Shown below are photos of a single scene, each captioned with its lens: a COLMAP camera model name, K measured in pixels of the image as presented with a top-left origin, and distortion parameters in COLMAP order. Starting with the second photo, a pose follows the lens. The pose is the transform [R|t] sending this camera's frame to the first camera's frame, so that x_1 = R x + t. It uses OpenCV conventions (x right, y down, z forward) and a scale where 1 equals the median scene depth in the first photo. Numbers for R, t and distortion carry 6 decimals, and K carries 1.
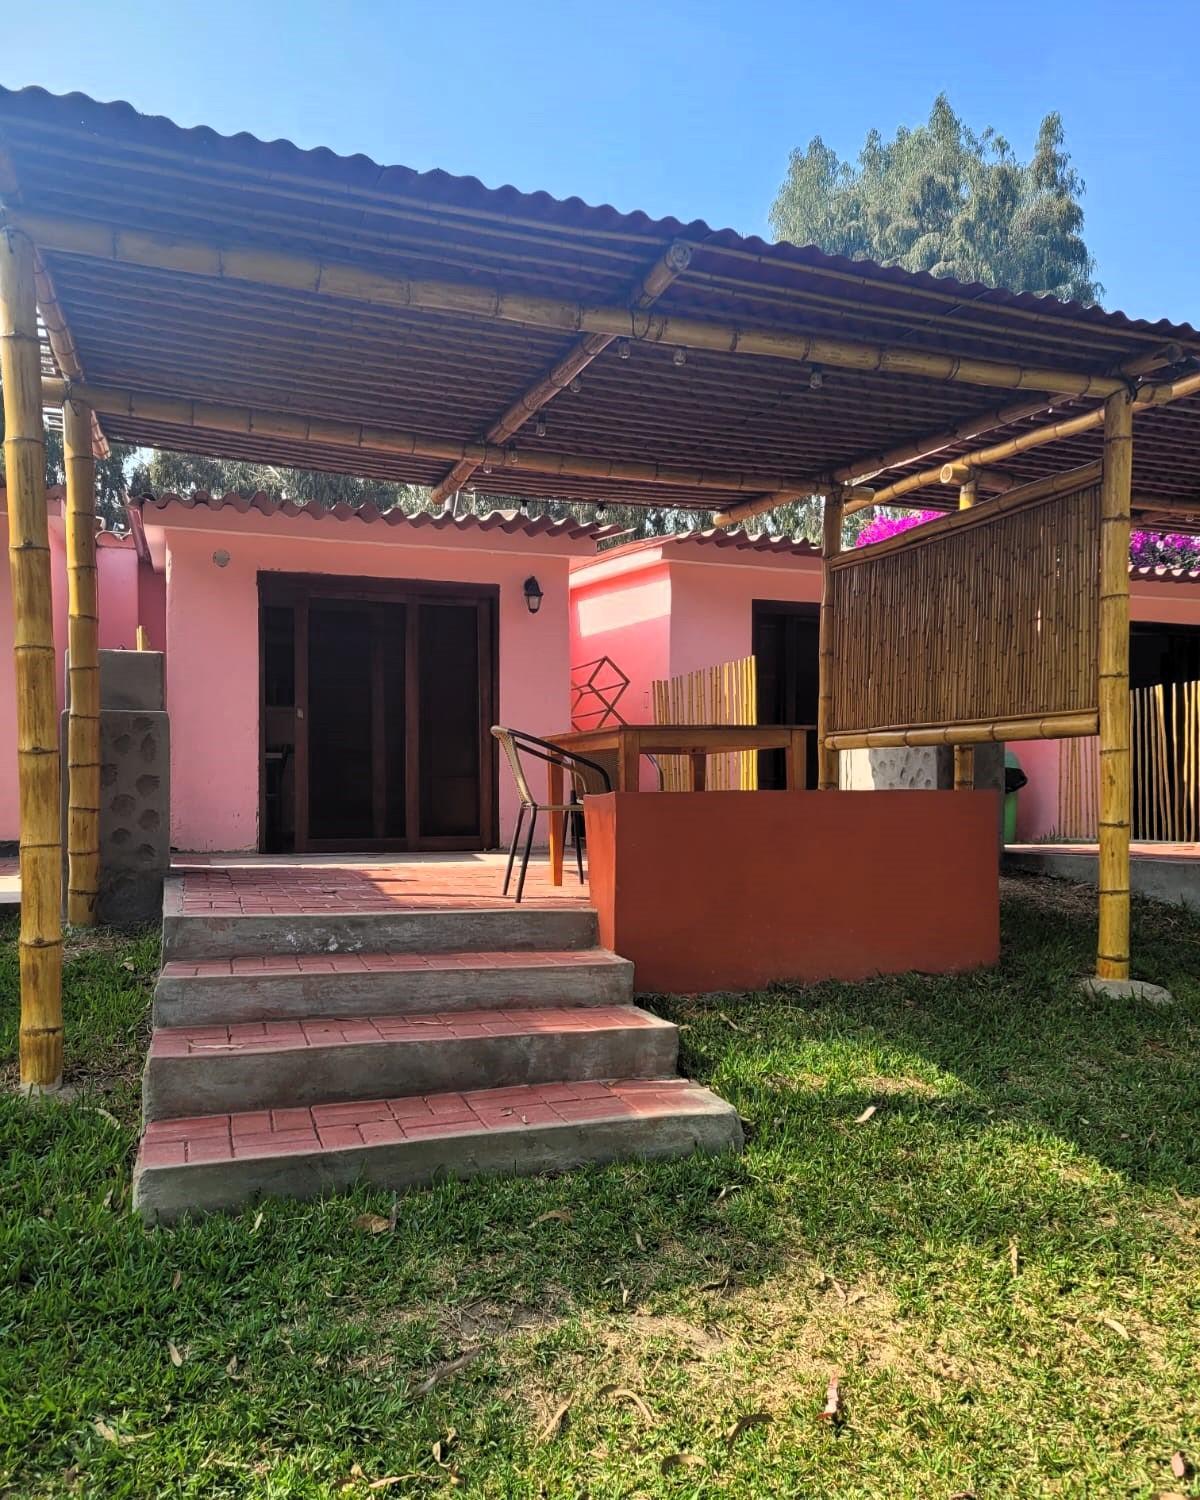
lens RADIAL K [[1192.3, 0, 597.7], [0, 1192.3, 817.0], [0, 0, 1]] dist [0.052987, -0.003355]
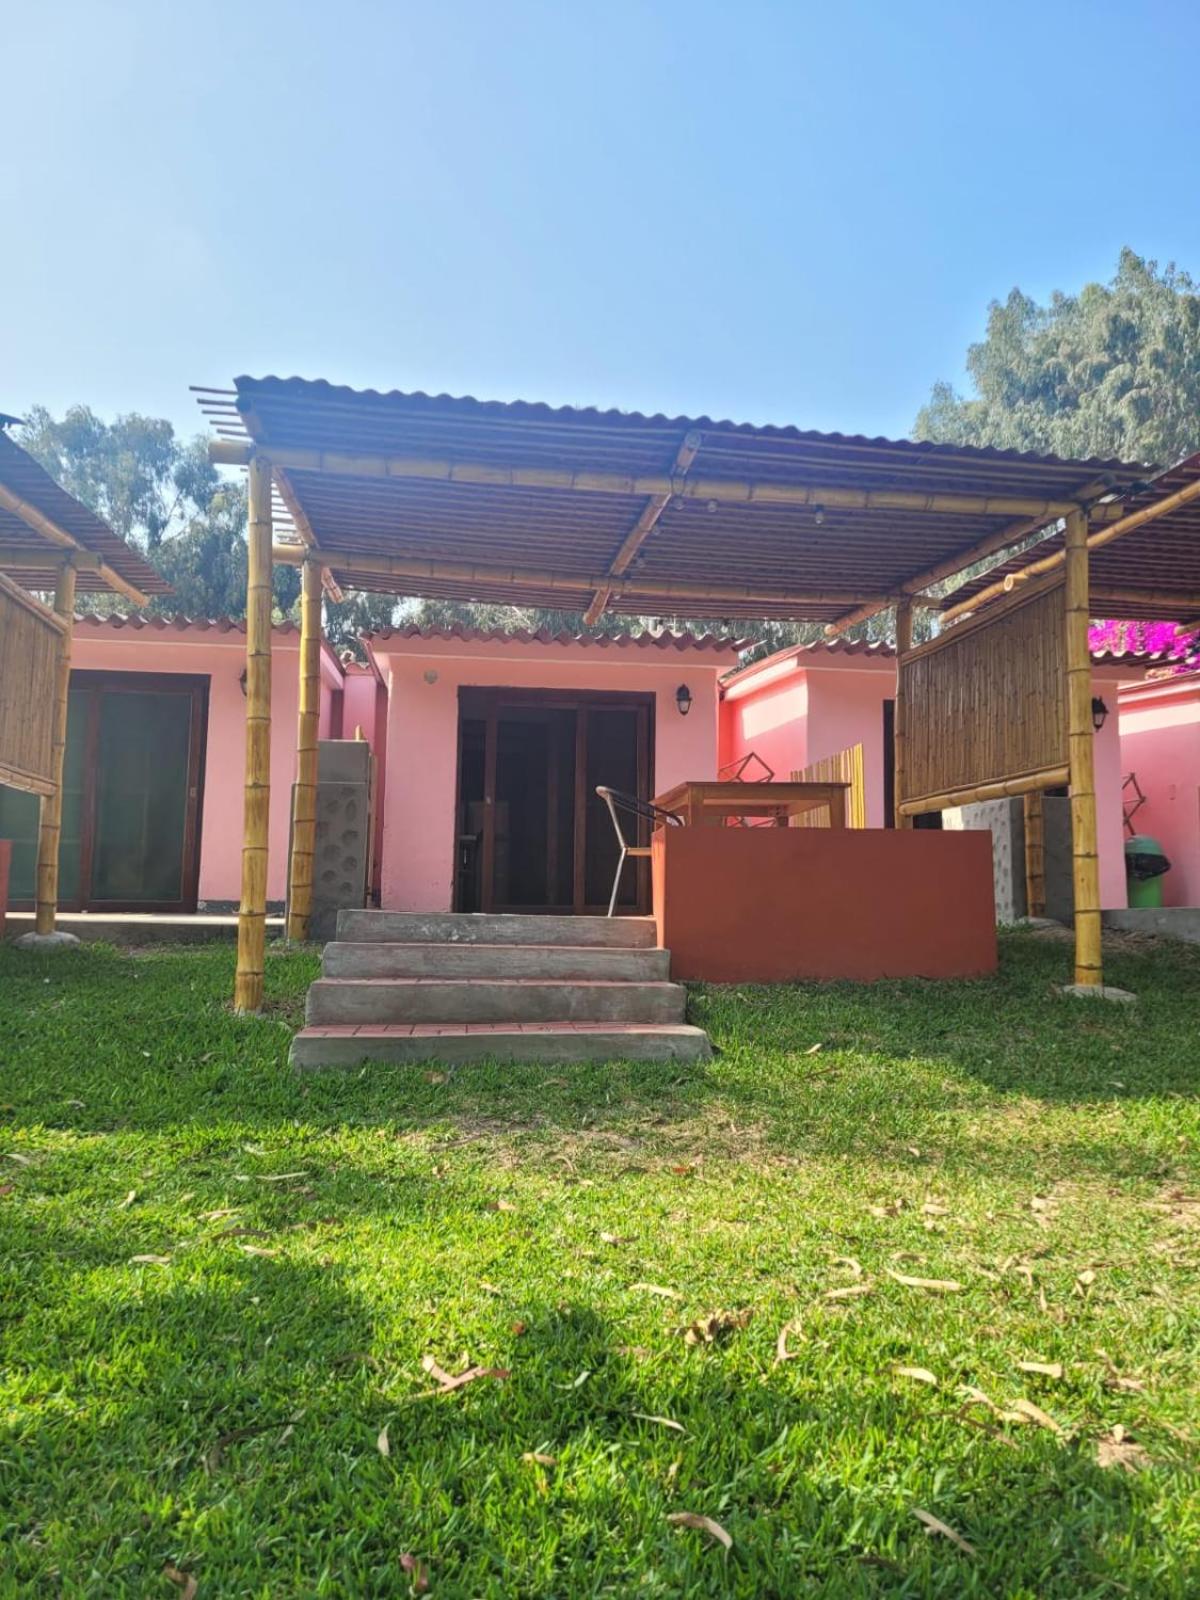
lens RADIAL K [[1189.9, 0, 600.0], [0, 1189.9, 800.0], [0, 0, 1]] dist [0.050126, -0.007895]
pose [[0.979165, -0.008380, -0.202892, 0.192440], [-0.016182, 0.992750, -0.119102, 0.099542], [0.202419, 0.119904, 0.971931, -0.269681]]
